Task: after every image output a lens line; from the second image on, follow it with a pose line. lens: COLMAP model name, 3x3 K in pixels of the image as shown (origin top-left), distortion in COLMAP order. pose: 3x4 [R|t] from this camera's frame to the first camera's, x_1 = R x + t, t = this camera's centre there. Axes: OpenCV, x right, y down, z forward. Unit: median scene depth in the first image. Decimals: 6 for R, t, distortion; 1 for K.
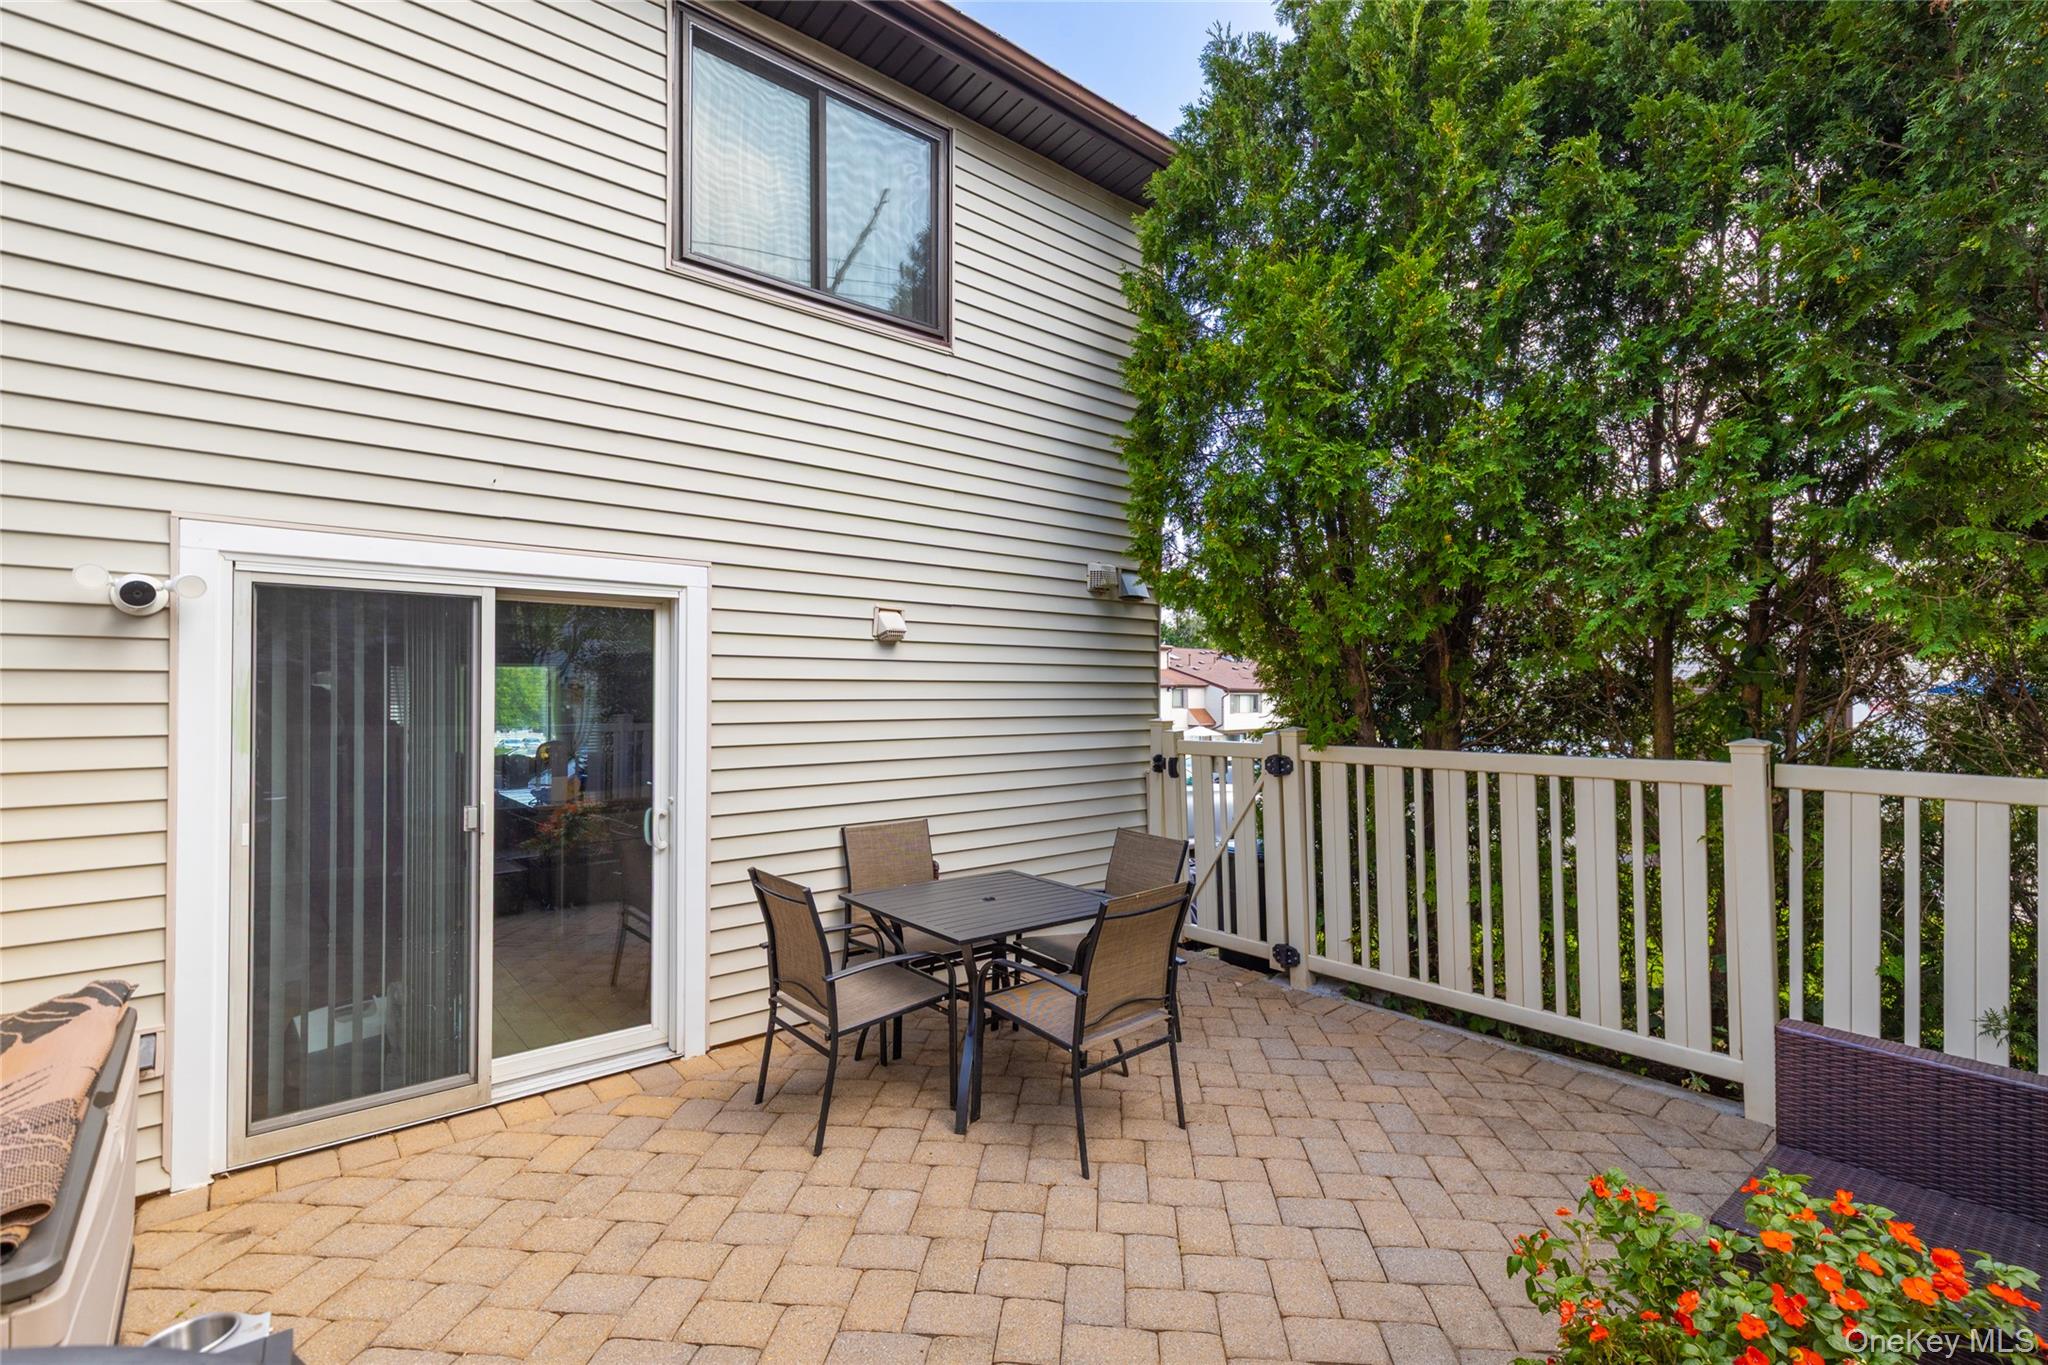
lens RADIAL K [[907.4, 0, 1035.3], [0, 907.4, 687.0], [0, 0, 1]] dist [0.003822, -0.001335]
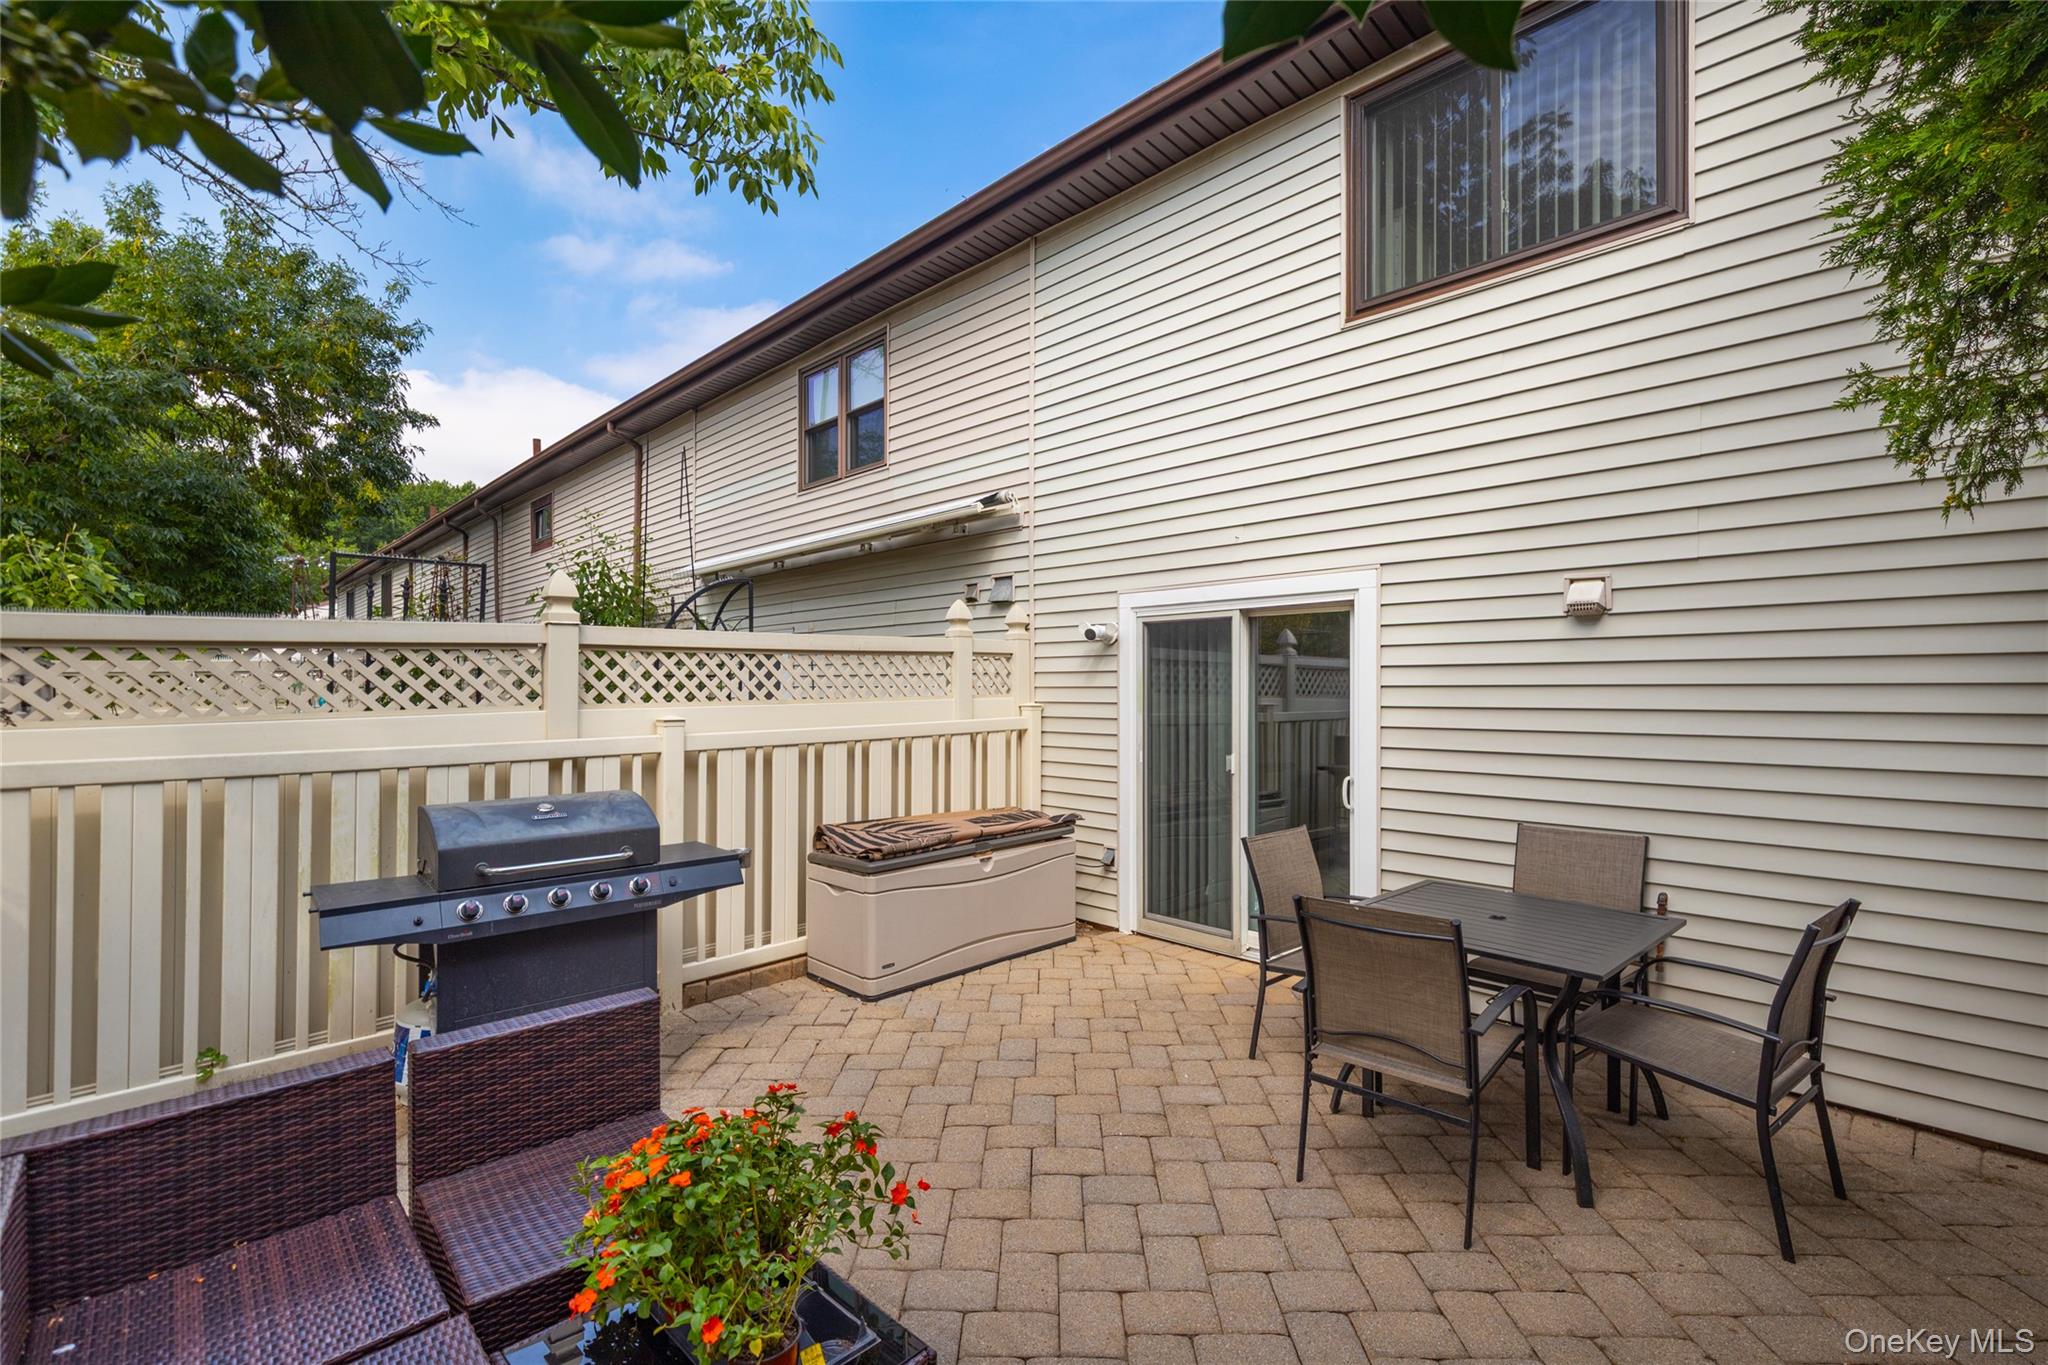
lens RADIAL K [[907.4, 0, 1039.0], [0, 907.4, 678.9], [0, 0, 1]] dist [0.003822, -0.001335]
pose [[0.072654, -0.010356, -0.997303, 0.846041], [0.007207, 0.999925, -0.009858, 0.016446], [0.997331, -0.006472, 0.072723, 0.560864]]
